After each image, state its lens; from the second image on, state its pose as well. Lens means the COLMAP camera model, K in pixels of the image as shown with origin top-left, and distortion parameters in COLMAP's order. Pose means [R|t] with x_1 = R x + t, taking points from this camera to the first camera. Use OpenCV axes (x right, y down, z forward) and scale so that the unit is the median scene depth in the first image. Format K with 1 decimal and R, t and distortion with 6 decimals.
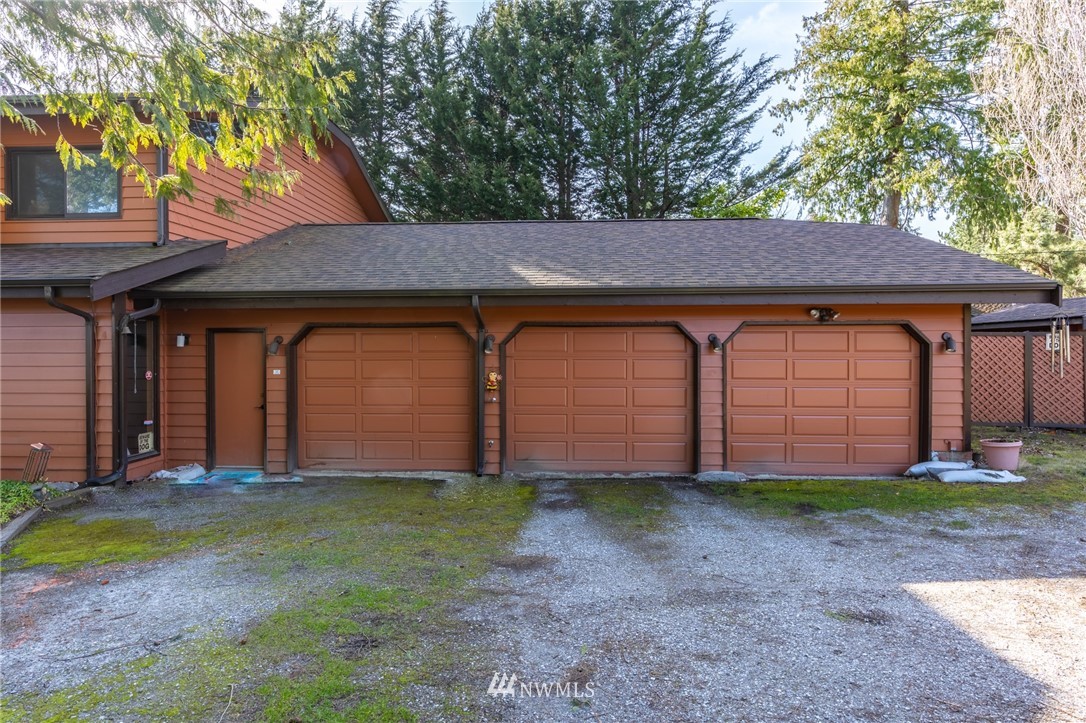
lens RADIAL K [[578.5, 0, 545.9], [0, 578.5, 351.4], [0, 0, 1]] dist [-0.007390, 0.000183]
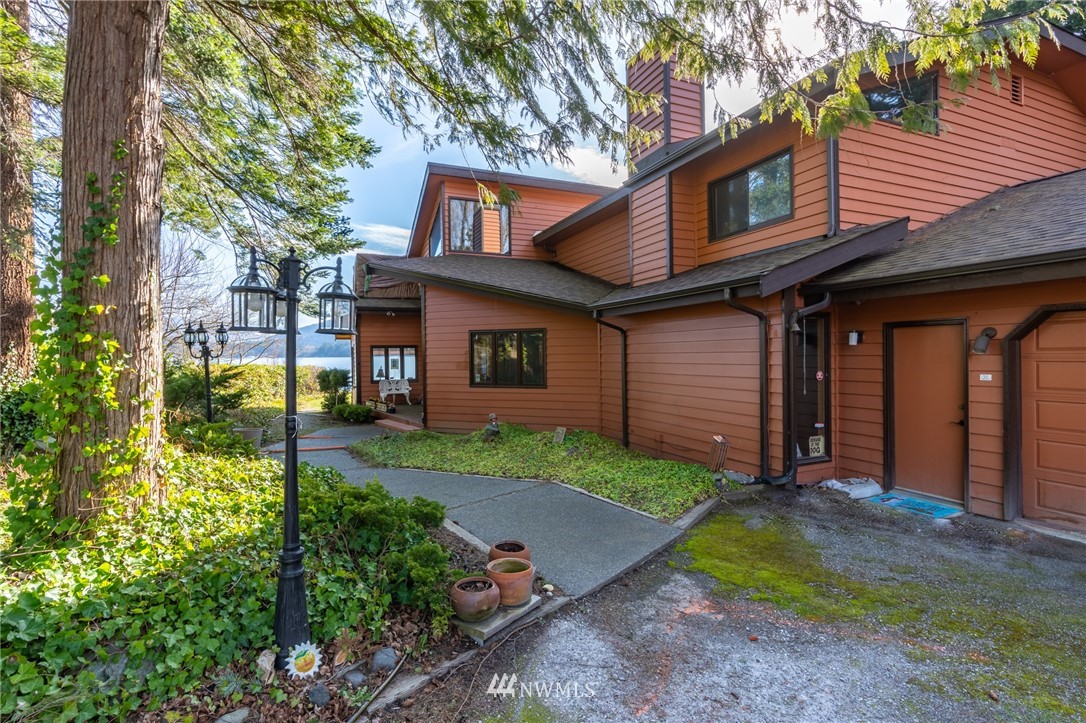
lens RADIAL K [[500.7, 0, 539.4], [0, 500.7, 356.2], [0, 0, 1]] dist [-0.004739, 0.003237]
pose [[0.428836, -0.000934, -0.903382, -0.150654], [0.000569, 1.000000, -0.000763, 0.010063], [0.903382, -0.000187, 0.428837, 0.242405]]
